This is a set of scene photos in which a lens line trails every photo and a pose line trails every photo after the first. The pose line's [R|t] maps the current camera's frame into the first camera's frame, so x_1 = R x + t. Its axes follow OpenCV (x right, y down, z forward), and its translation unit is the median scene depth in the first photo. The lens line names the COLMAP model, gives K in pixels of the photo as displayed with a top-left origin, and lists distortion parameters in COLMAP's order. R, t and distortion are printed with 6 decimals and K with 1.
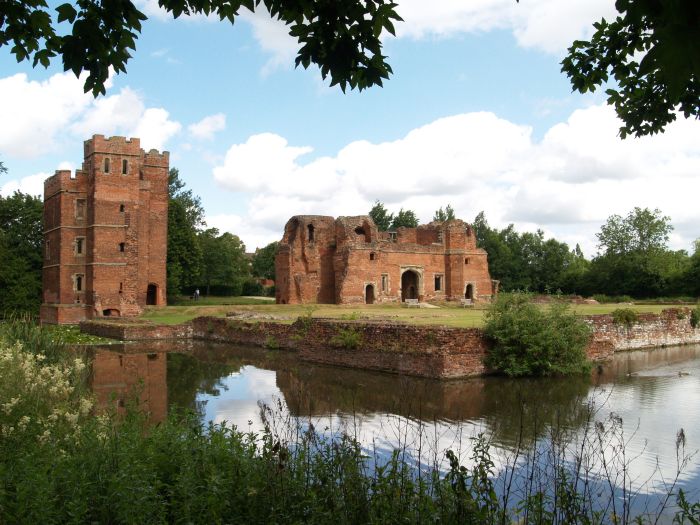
lens RADIAL K [[709.6, 0, 353.9], [0, 709.6, 259.9], [0, 0, 1]] dist [-0.108099, 0.000000]
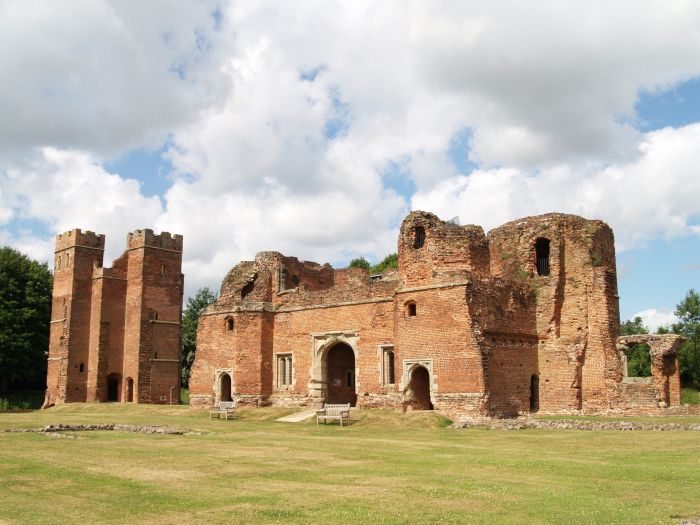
lens RADIAL K [[709.6, 0, 351.4], [0, 709.6, 260.0], [0, 0, 1]] dist [-0.108099, 0.000000]
pose [[0.239382, -0.172826, -0.955420, 0.655278], [0.051389, 0.984906, -0.165284, 0.047414], [0.969565, -0.009532, 0.244650, 1.047468]]
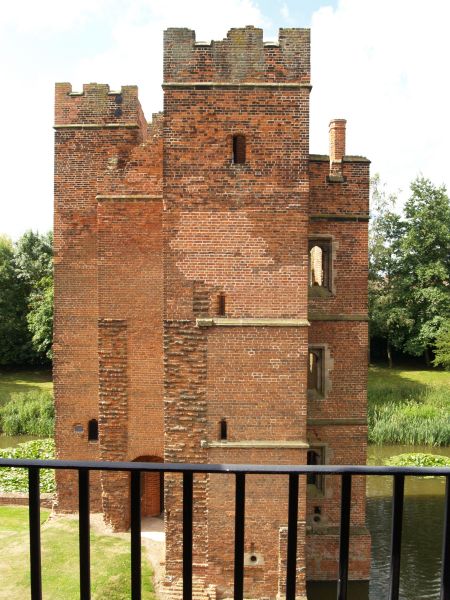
lens RADIAL K [[608.2, 0, 226.7], [0, 608.2, 299.5], [0, 0, 1]] dist [-0.108099, 0.000000]
pose [[-0.586008, 0.013317, -0.810196, -0.085289], [0.030404, 0.999522, -0.005562, -0.044600], [0.809734, -0.027893, -0.586133, 1.169367]]
